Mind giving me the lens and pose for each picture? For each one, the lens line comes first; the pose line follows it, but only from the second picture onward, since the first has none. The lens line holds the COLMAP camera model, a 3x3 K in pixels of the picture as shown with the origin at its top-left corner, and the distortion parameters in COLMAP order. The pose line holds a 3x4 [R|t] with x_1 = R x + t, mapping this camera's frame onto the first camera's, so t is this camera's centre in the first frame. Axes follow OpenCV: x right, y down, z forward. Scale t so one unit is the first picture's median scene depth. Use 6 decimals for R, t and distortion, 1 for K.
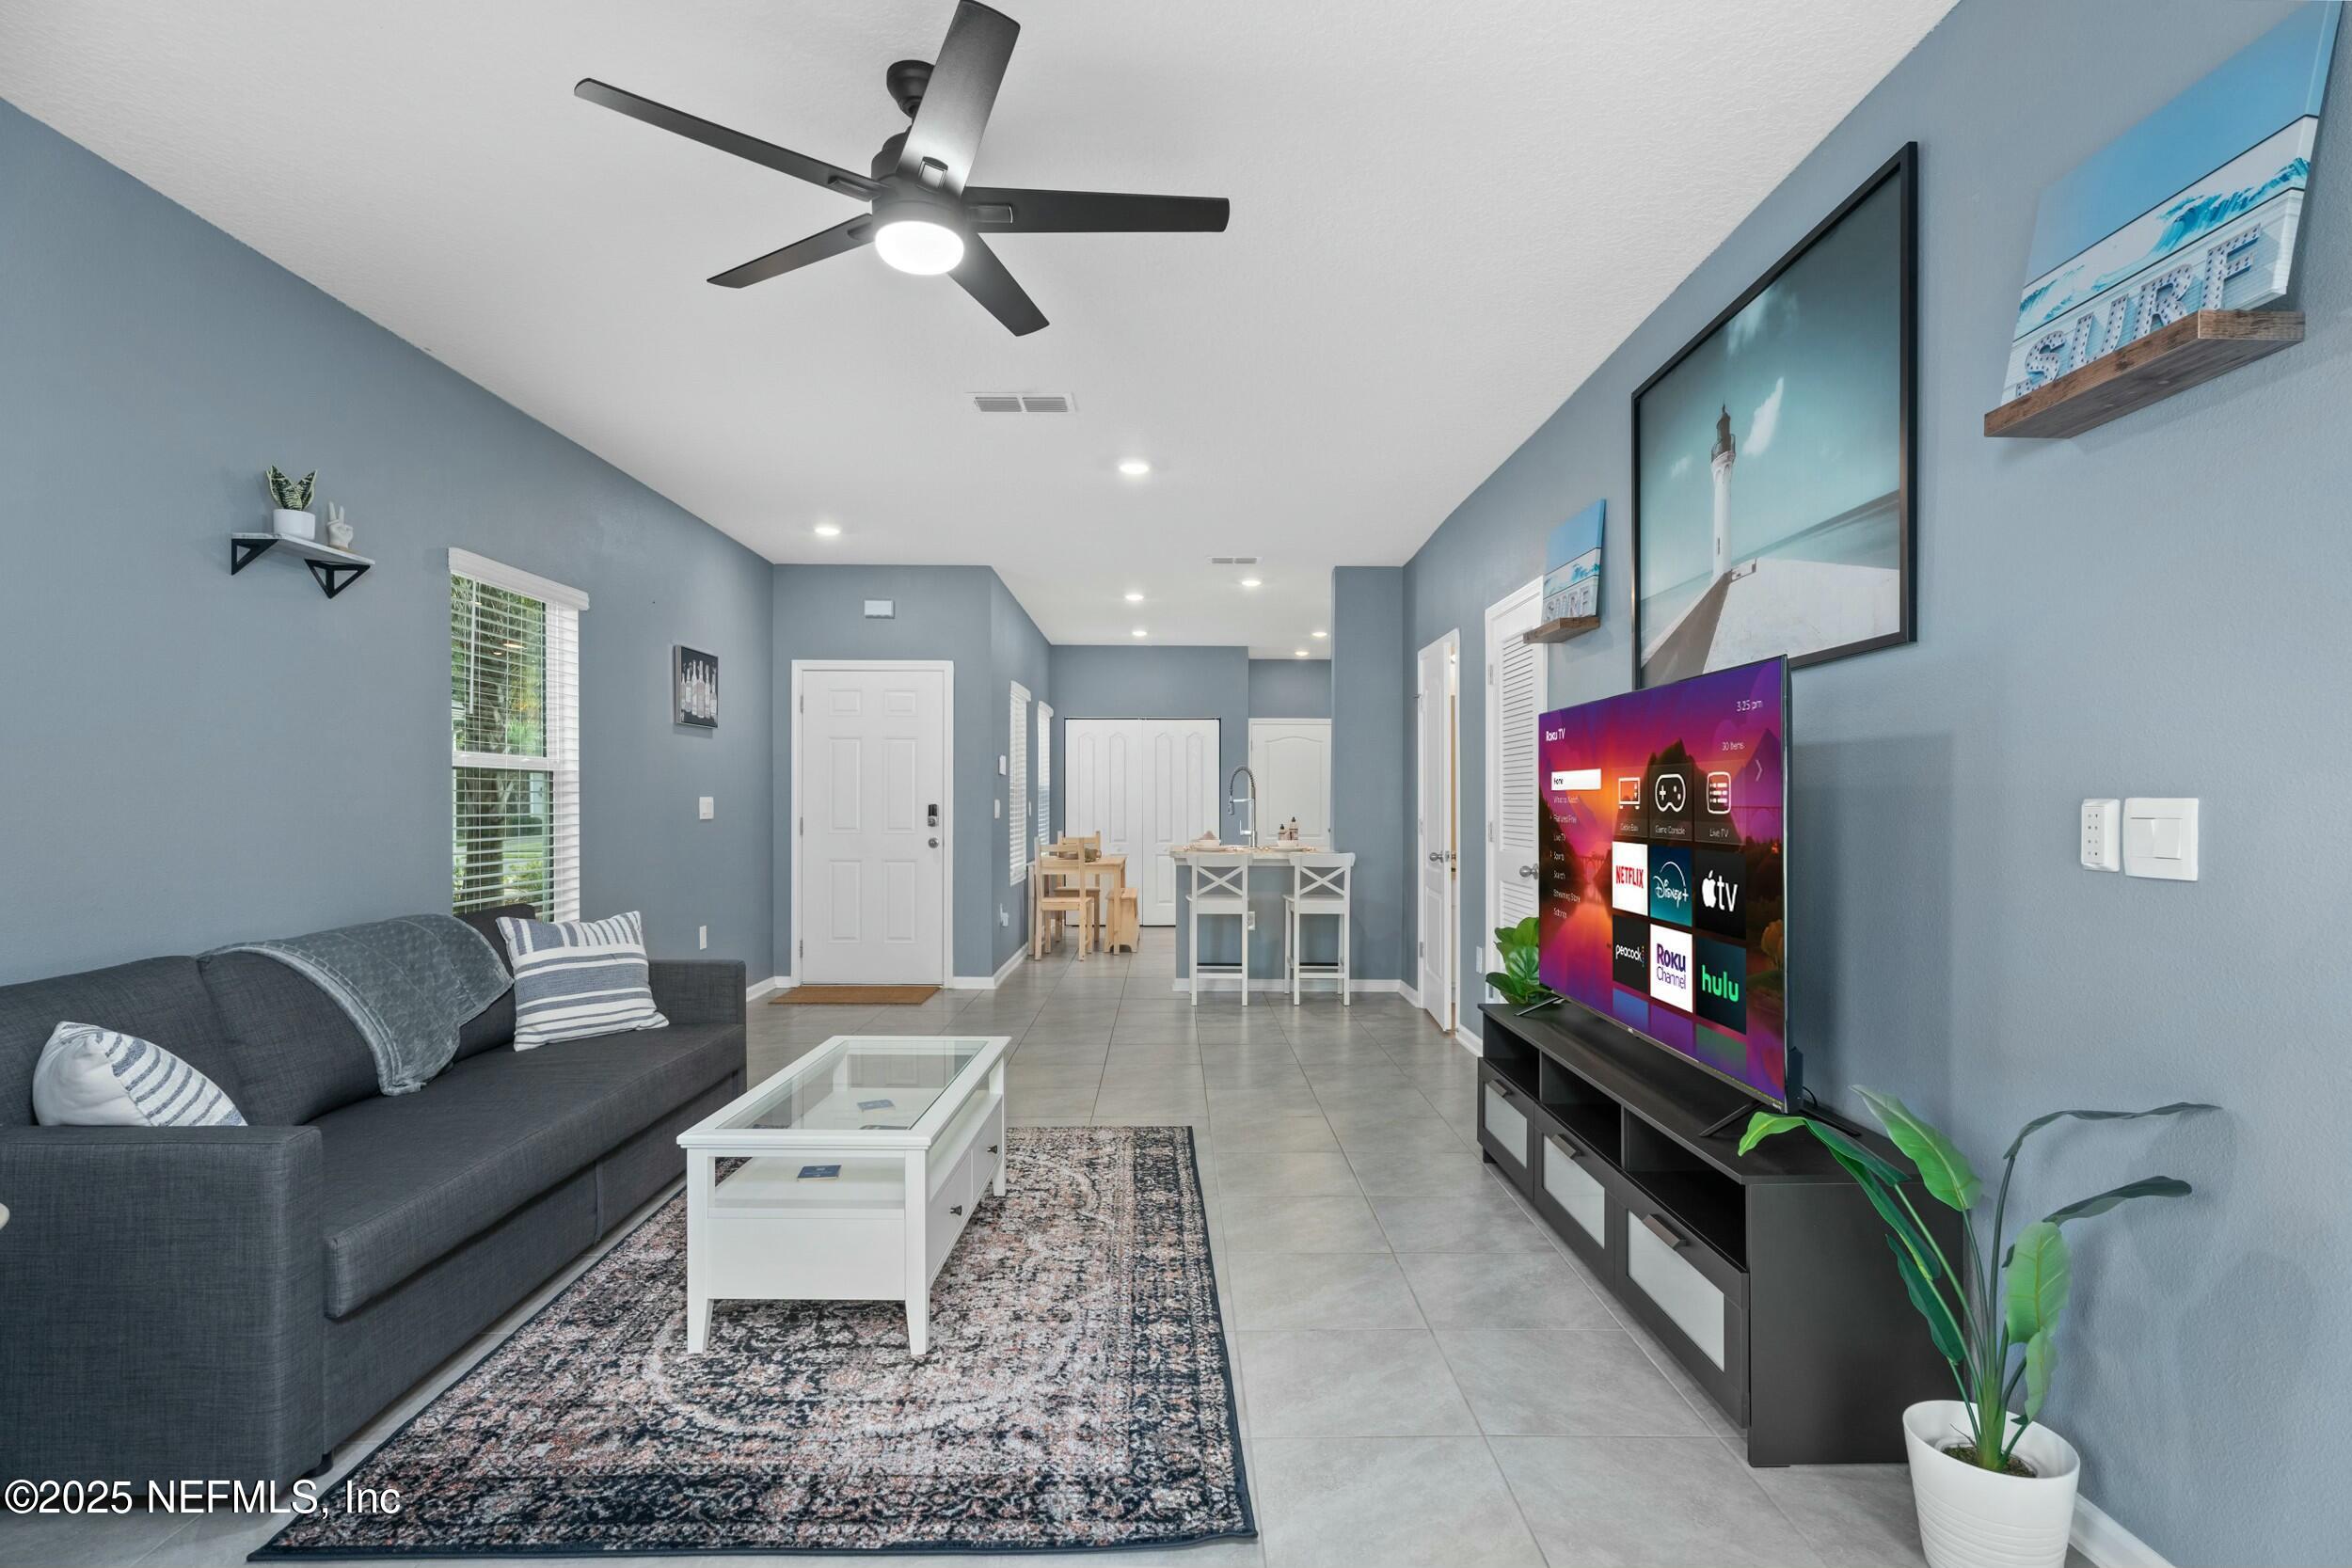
lens RADIAL K [[1163.5, 0, 1183.6], [0, 1163.5, 802.8], [0, 0, 1]] dist [-0.001037, 0.000758]
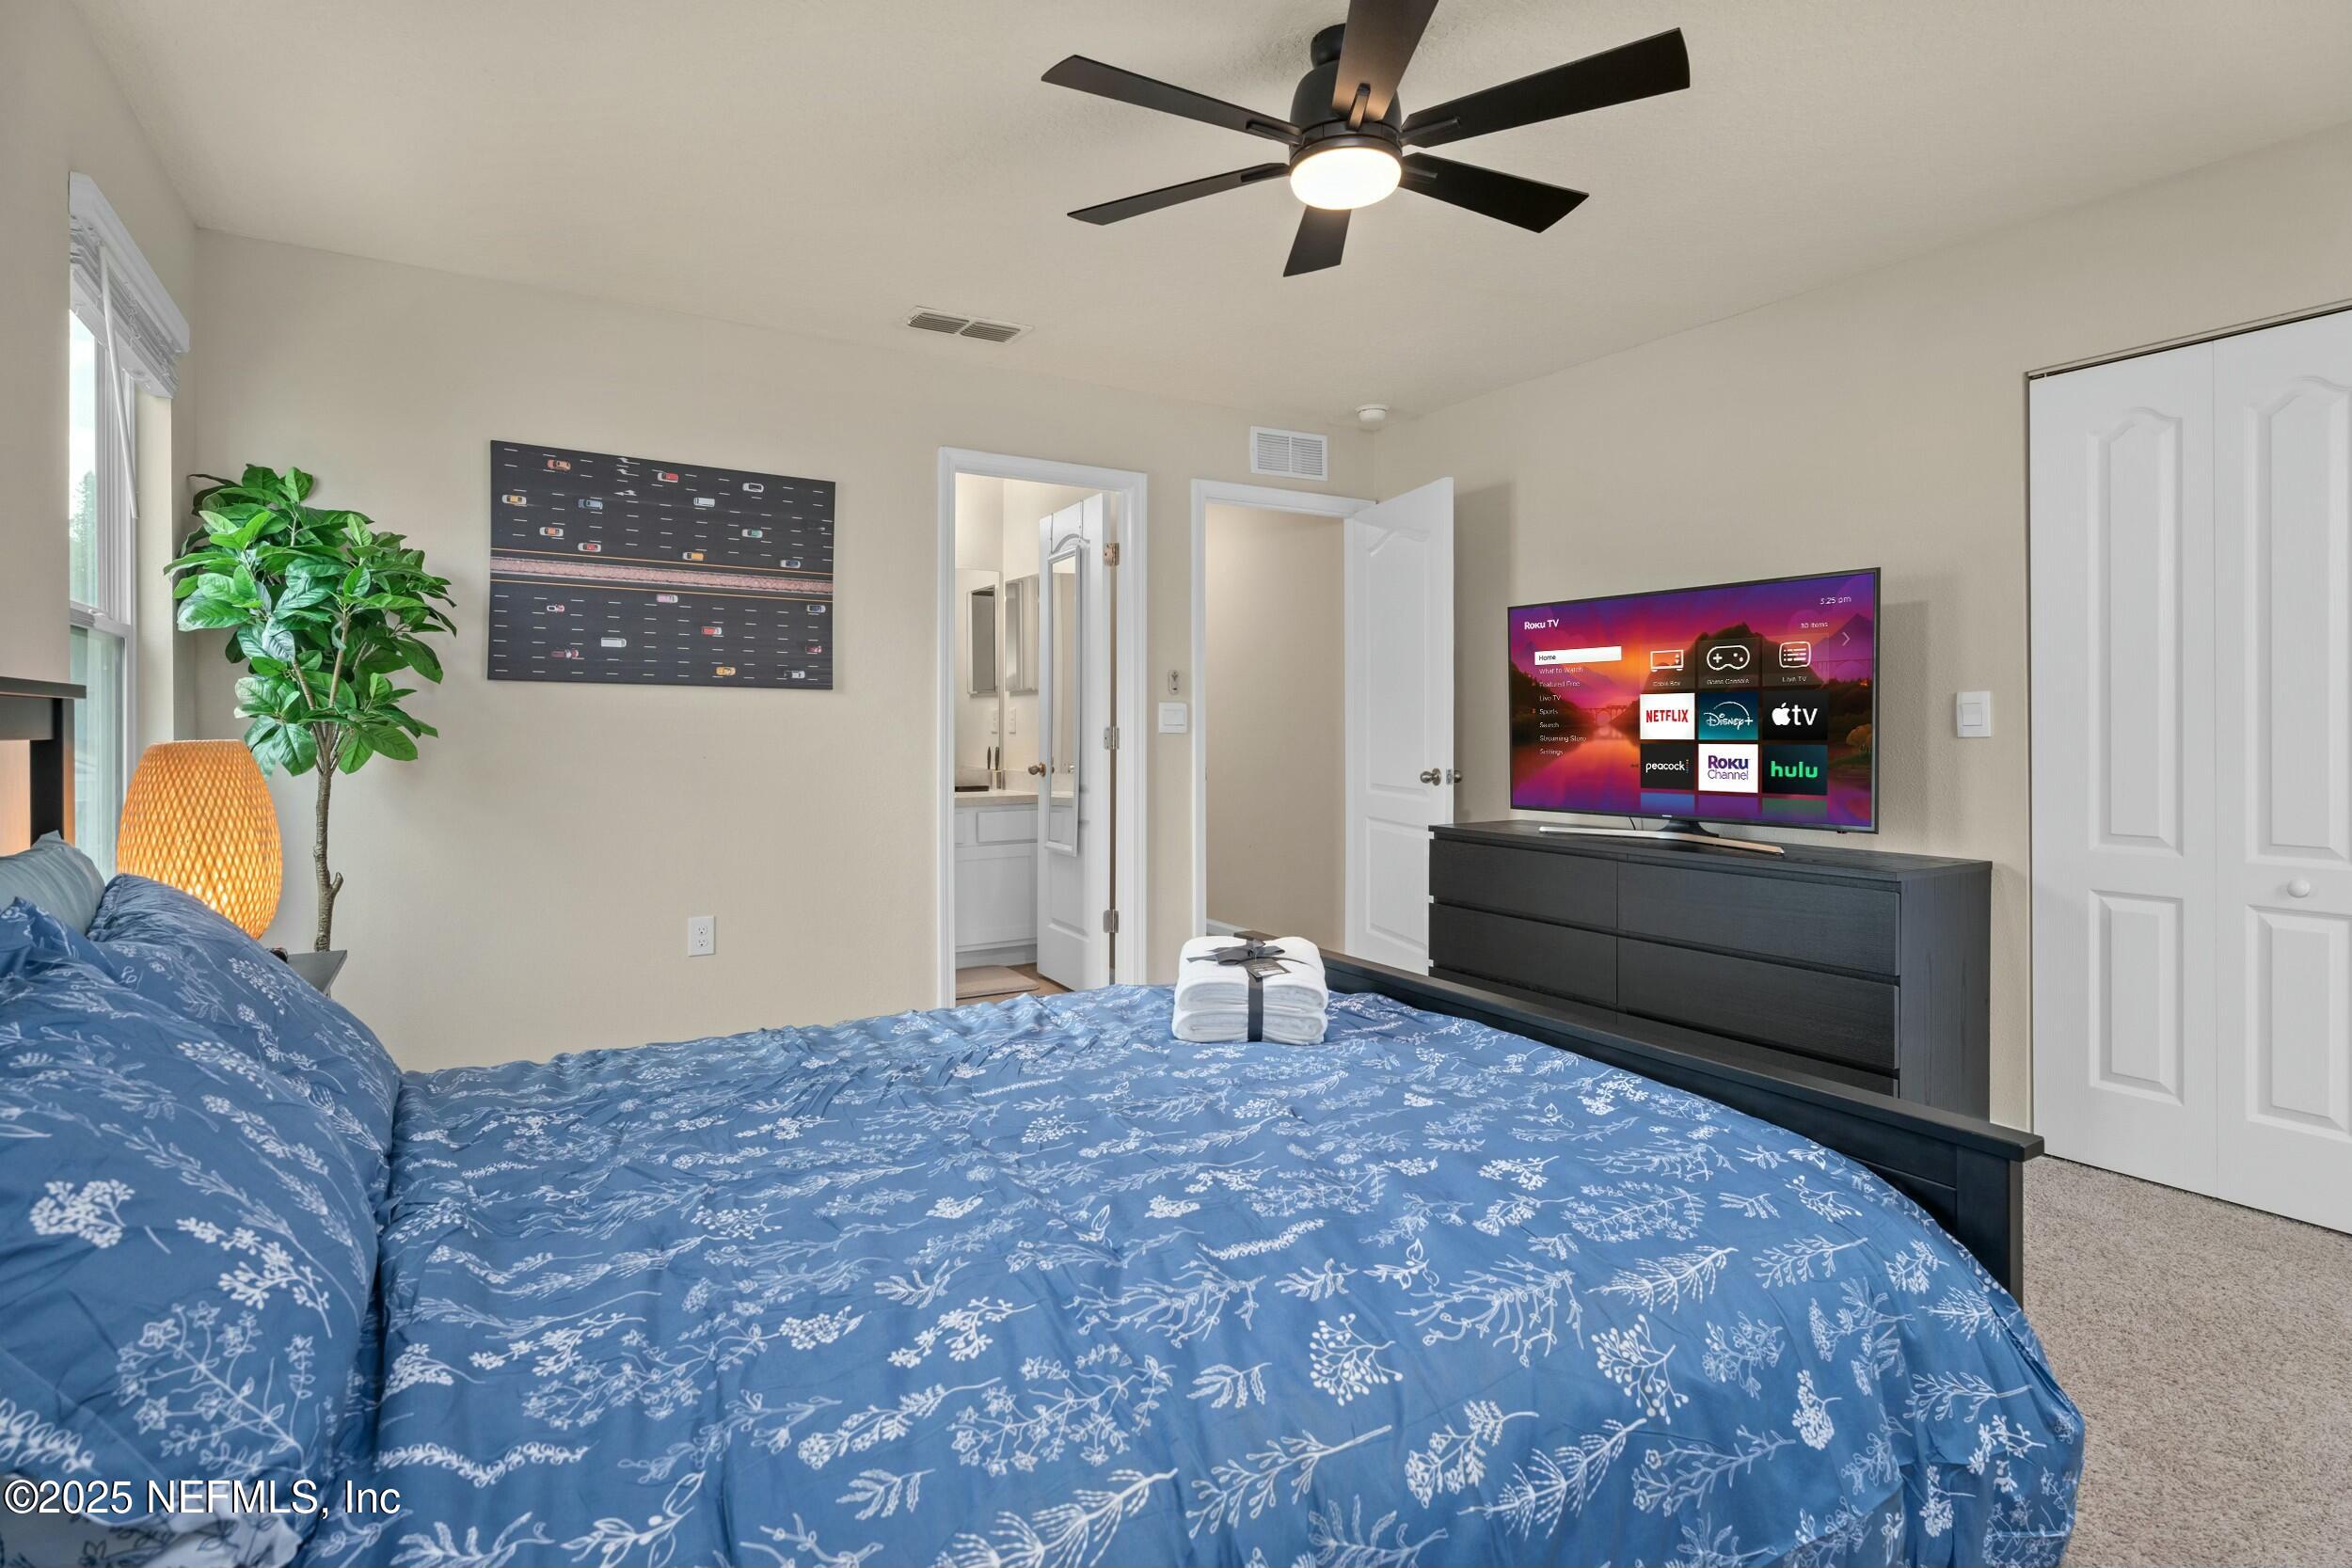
lens RADIAL K [[1192.8, 0, 1176.0], [0, 1192.8, 784.0], [0, 0, 1]] dist [0.001305, 0.000035]
pose [[0.809994, -0.043248, 0.584842, -1.085011], [0.015452, 0.998505, 0.052437, 0.062348], [-0.586235, -0.033436, 0.809451, 0.106672]]
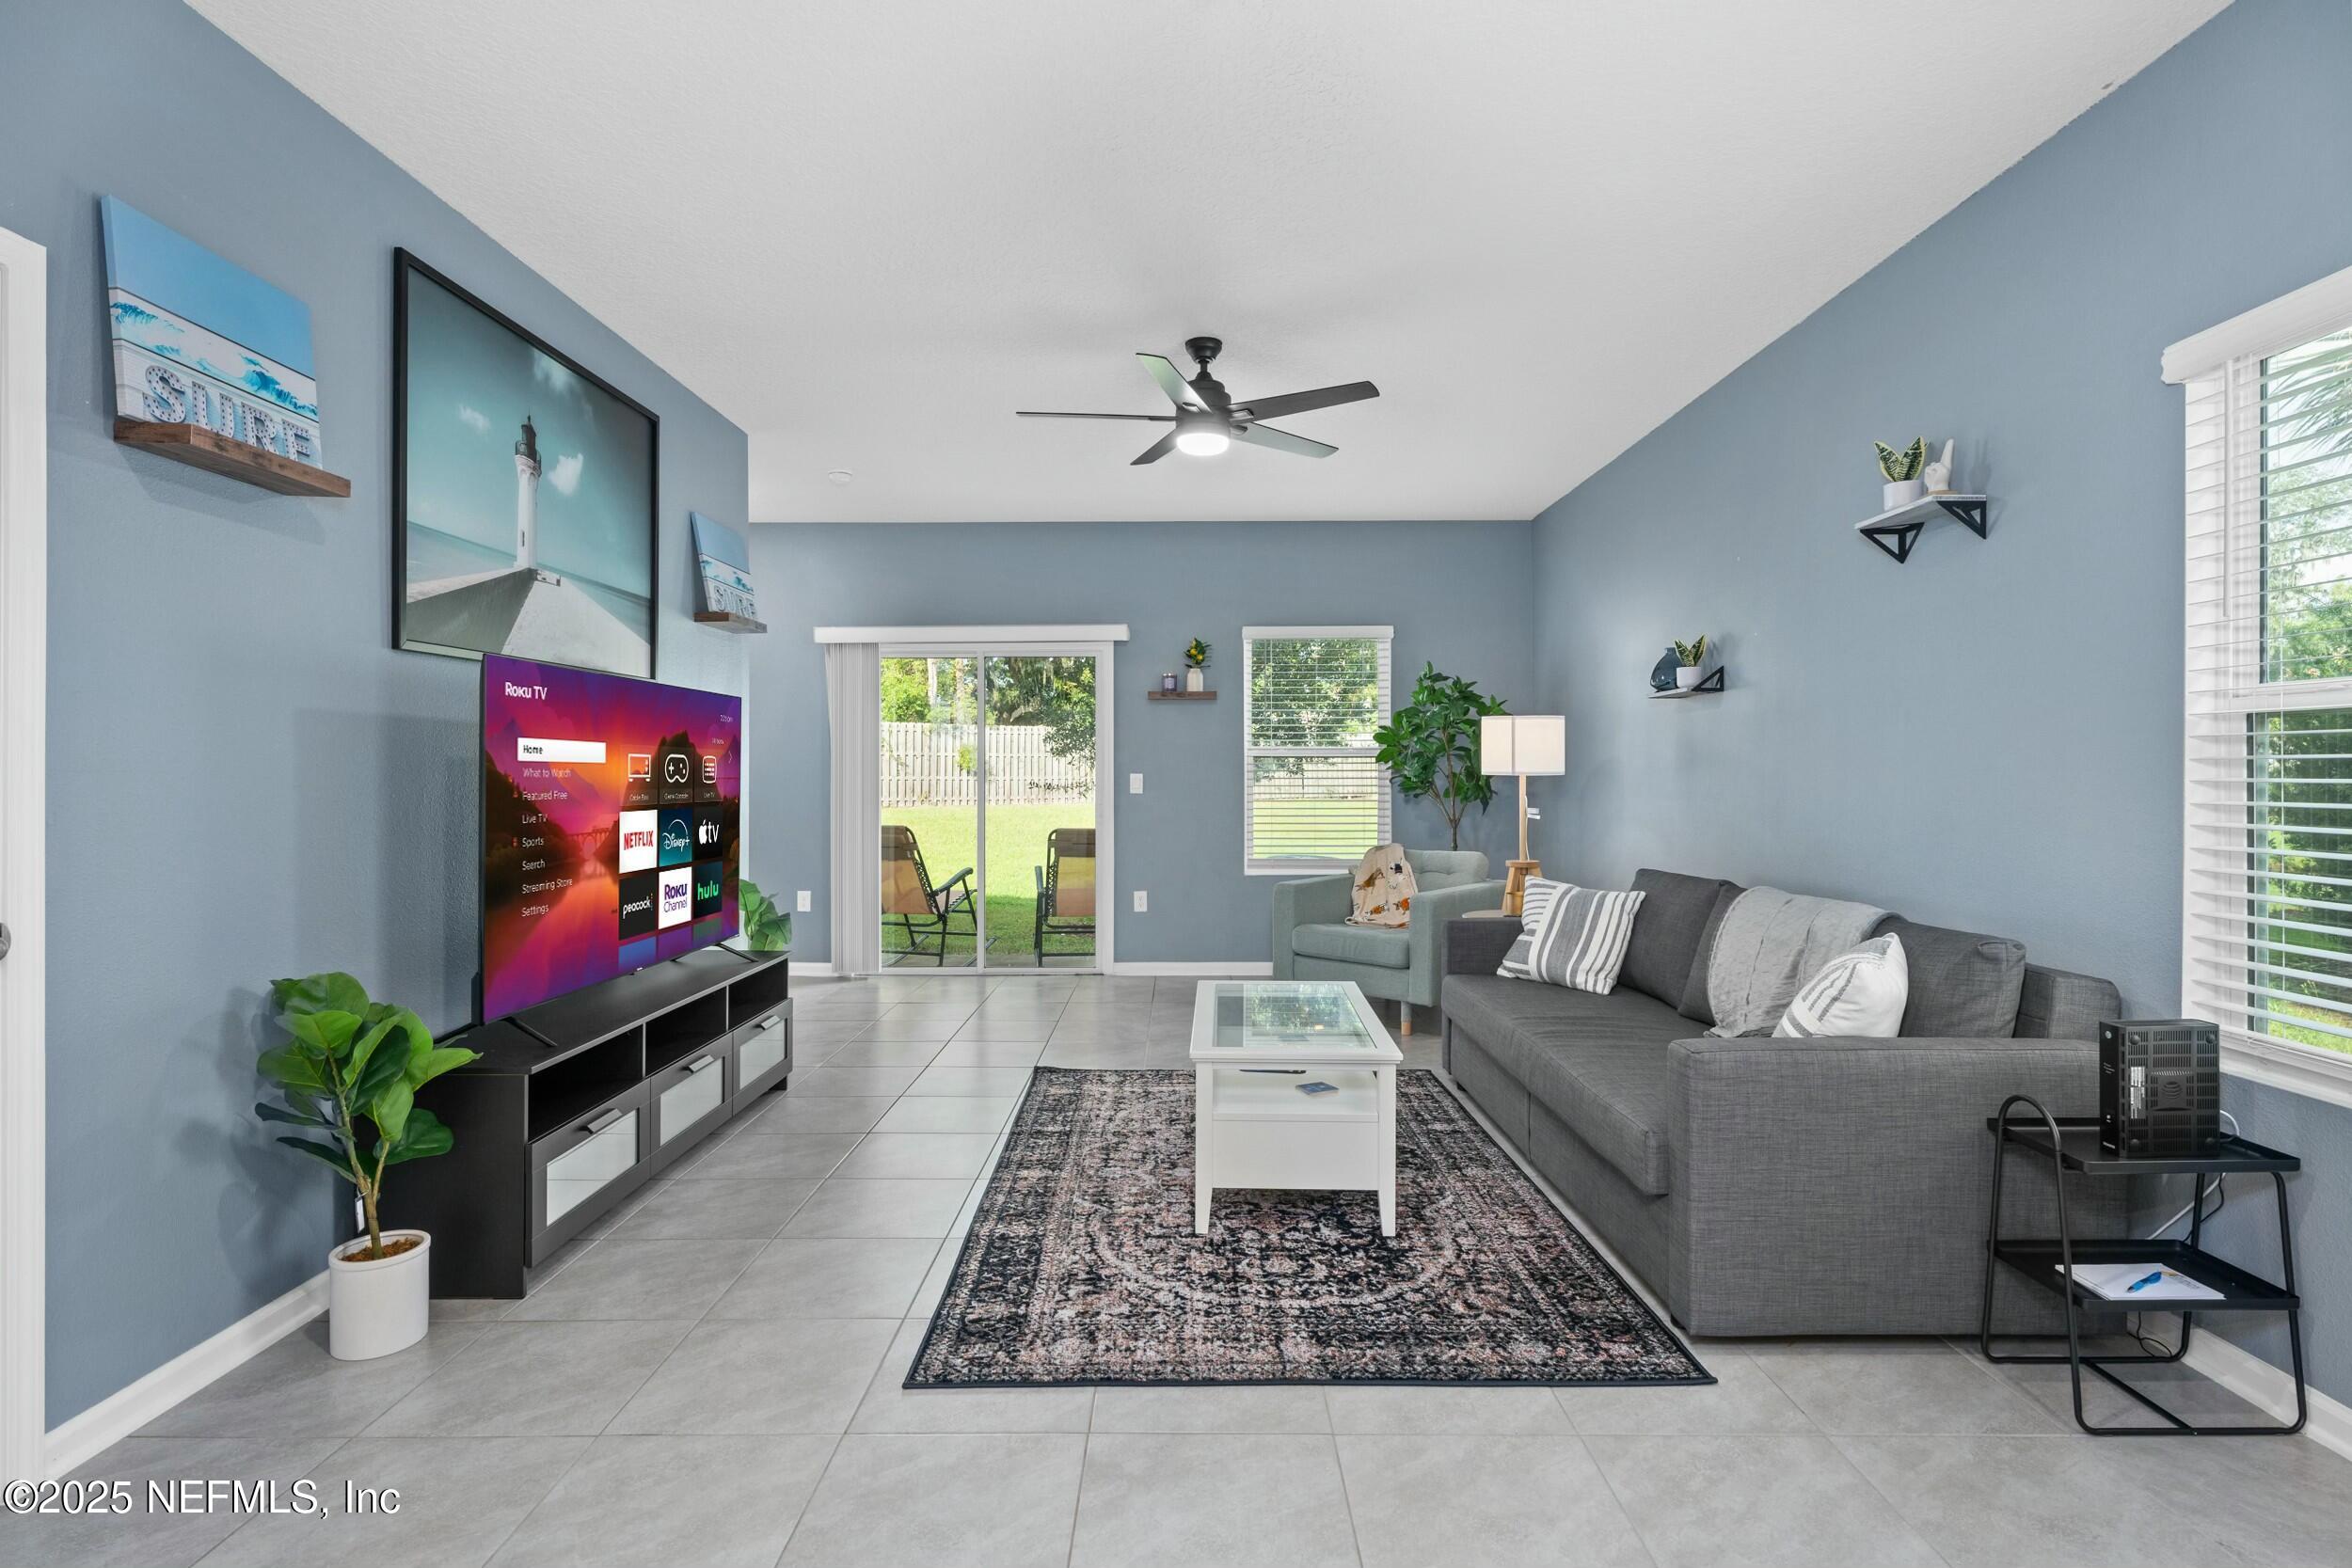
lens RADIAL K [[1166.2, 0, 1182.2], [0, 1166.2, 766.4], [0, 0, 1]] dist [0.001570, 0.001411]
pose [[-0.999863, -0.000920, 0.016525, -0.186533], [-0.001024, 0.999980, -0.006293, -0.003018], [-0.016519, -0.006309, -0.999844, 2.212908]]
